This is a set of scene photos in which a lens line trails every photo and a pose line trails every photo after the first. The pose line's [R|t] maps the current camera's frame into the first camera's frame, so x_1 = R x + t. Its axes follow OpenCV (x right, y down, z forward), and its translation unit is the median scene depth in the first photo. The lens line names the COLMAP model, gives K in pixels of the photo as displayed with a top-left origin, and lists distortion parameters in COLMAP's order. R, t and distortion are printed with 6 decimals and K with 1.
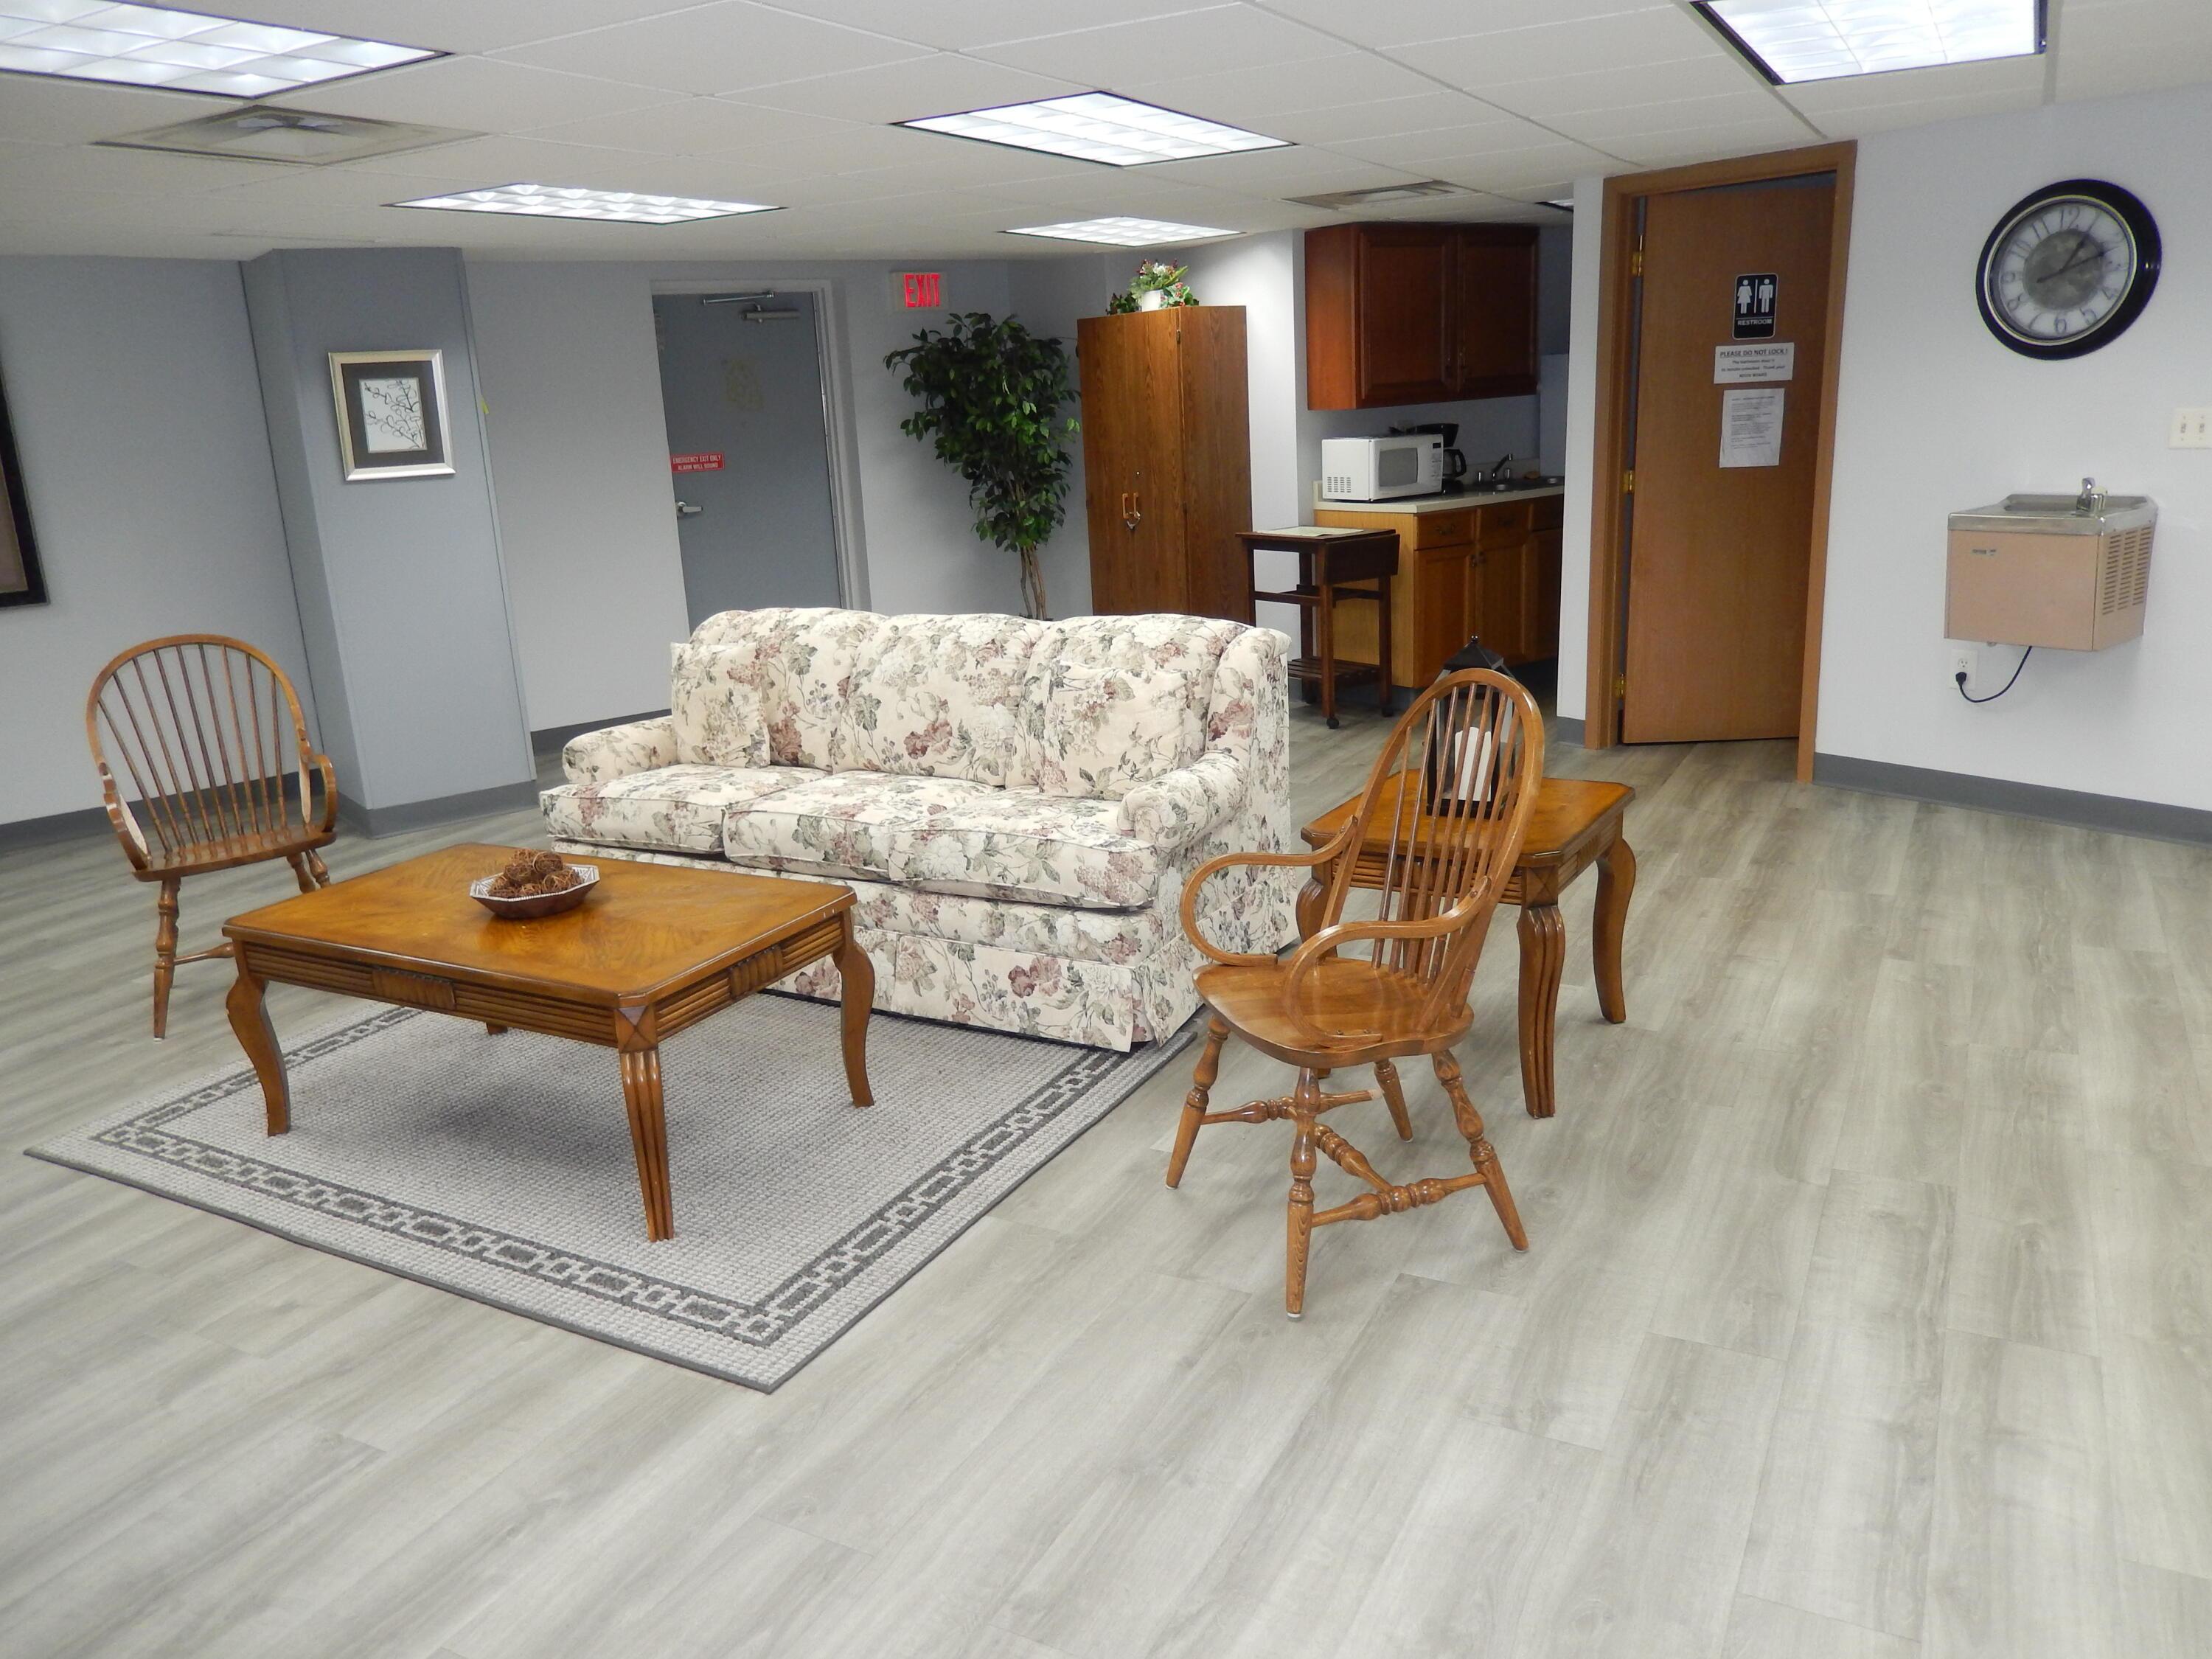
lens RADIAL K [[1638.5, 0, 1104.3], [0, 1638.5, 829.4], [0, 0, 1]] dist [-0.019105, -0.009038]
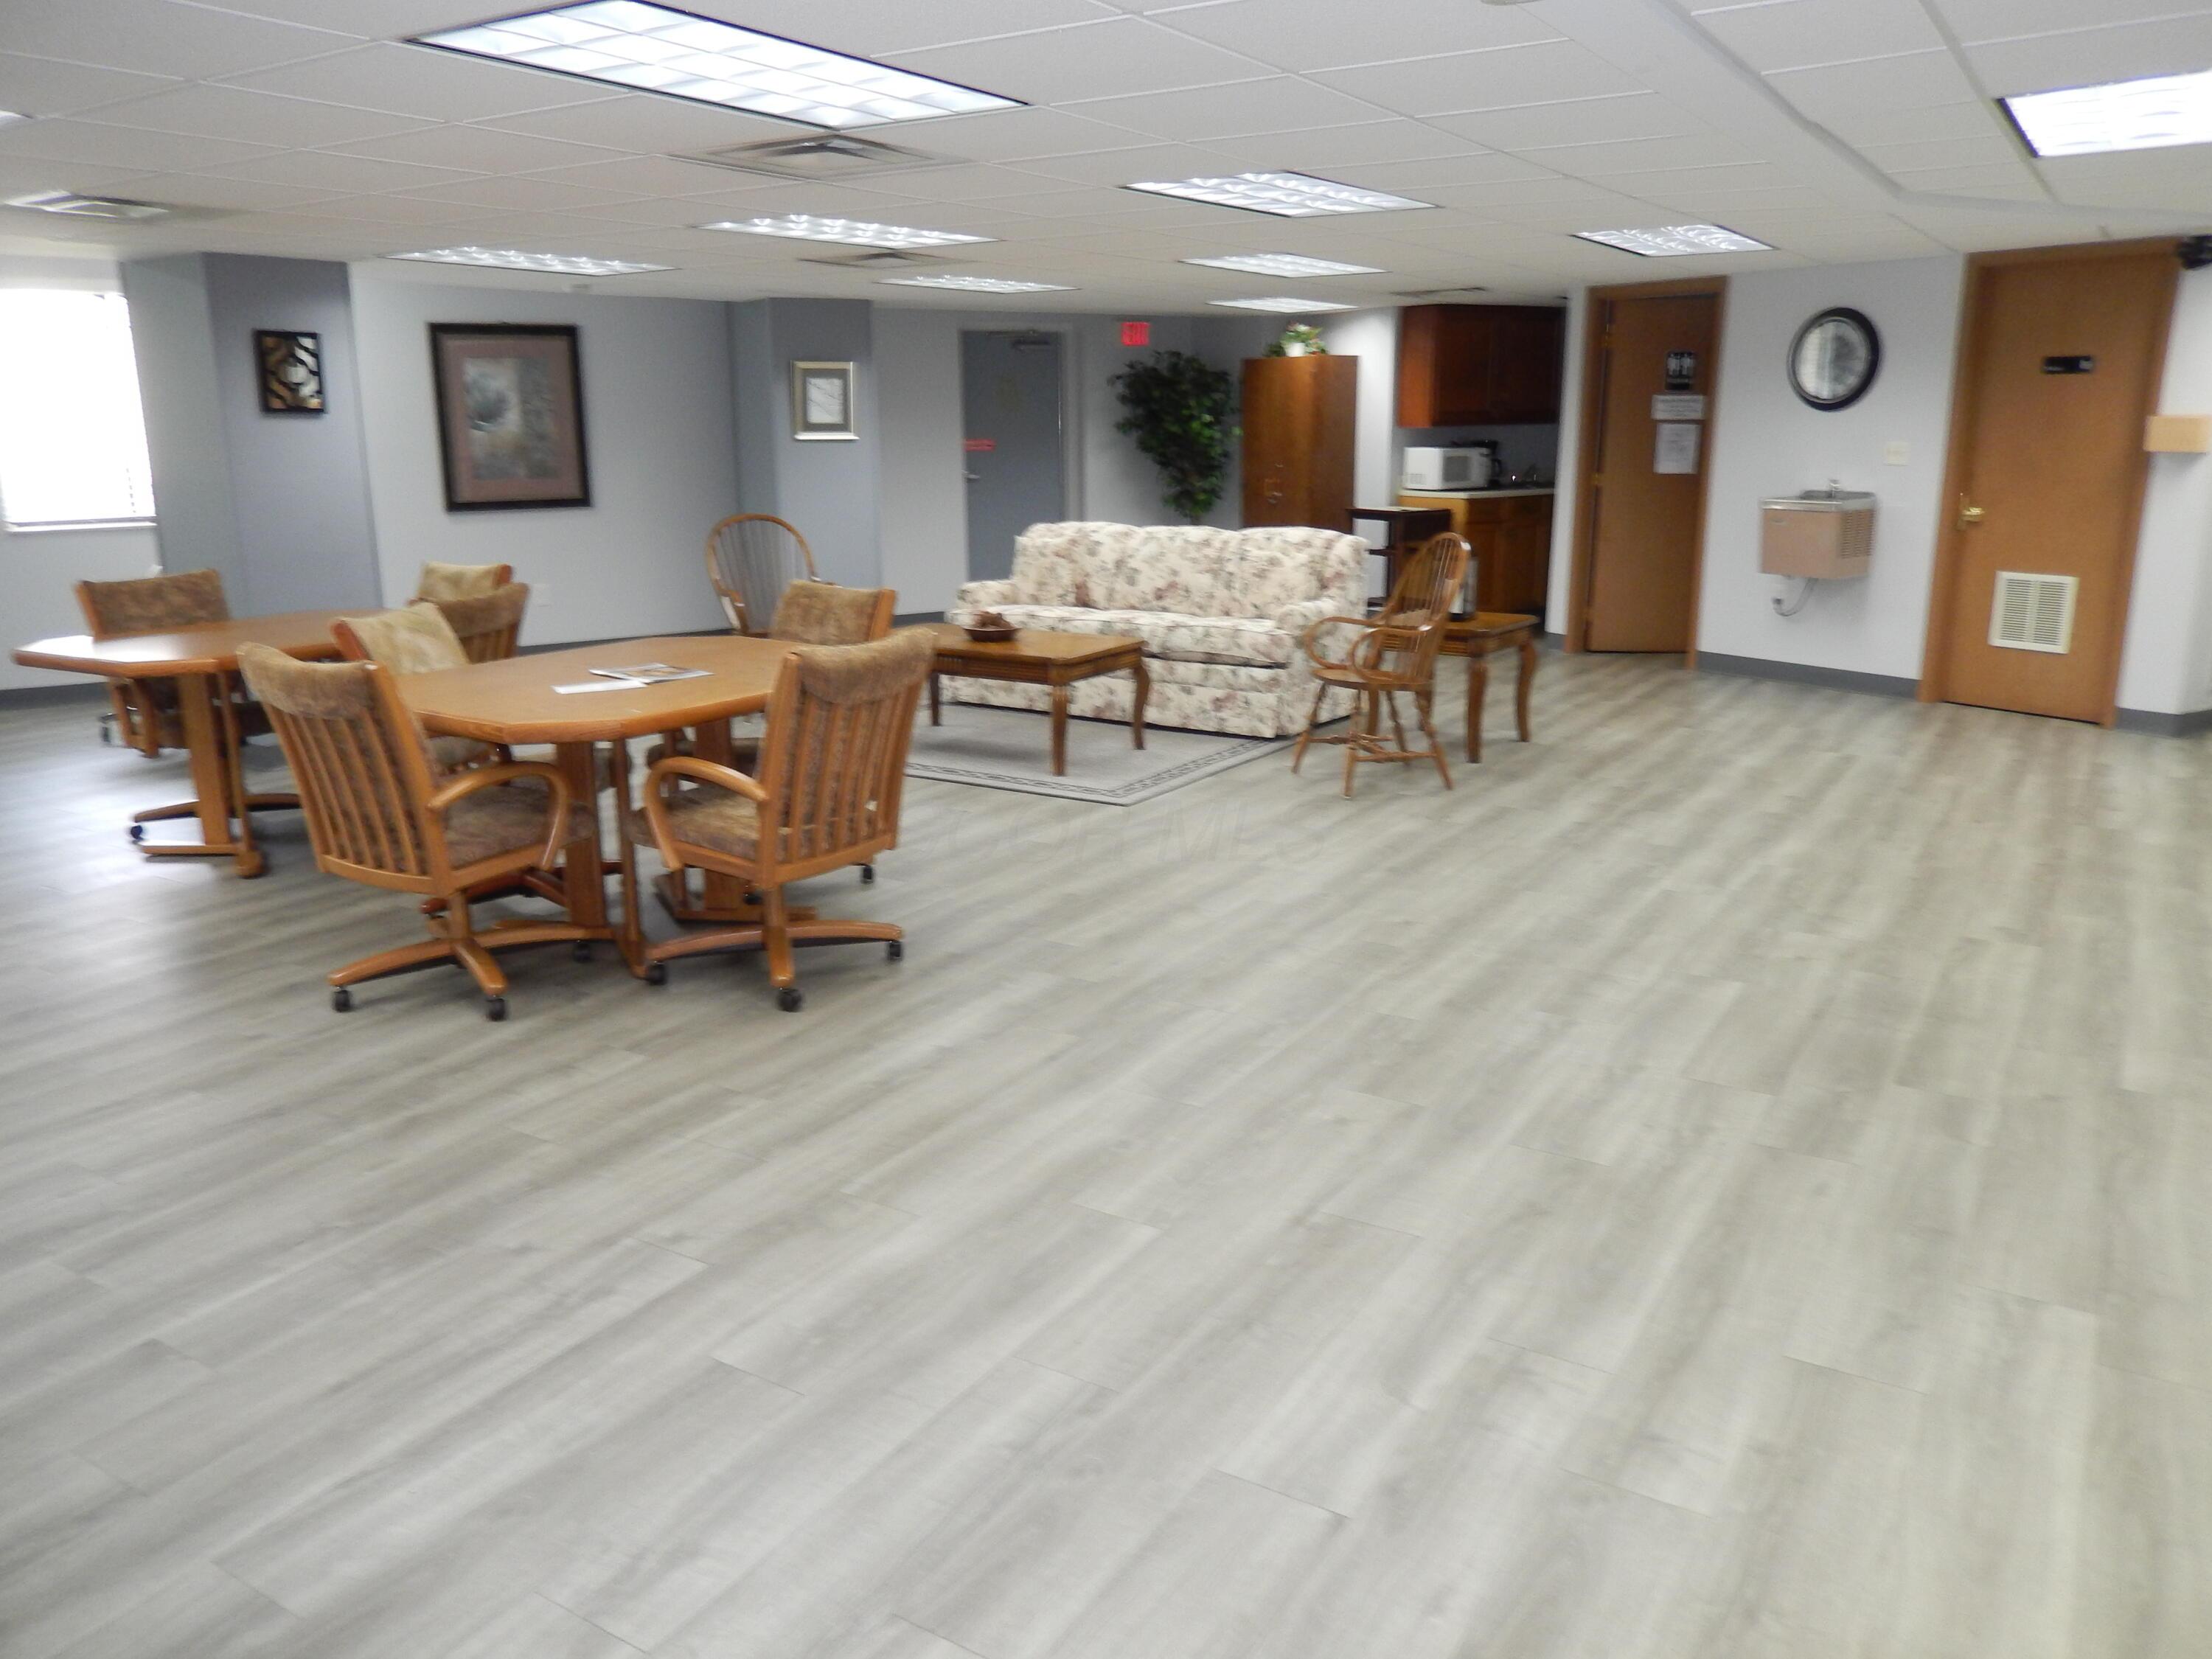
lens RADIAL K [[1630.7, 0, 1101.8], [0, 1630.7, 827.0], [0, 0, 1]] dist [-0.002465, -0.000131]
pose [[0.996381, 0.060939, -0.059255, -0.050498], [-0.061768, 0.998015, -0.012260, 0.212724], [0.058390, 0.015875, 0.998168, -0.737978]]
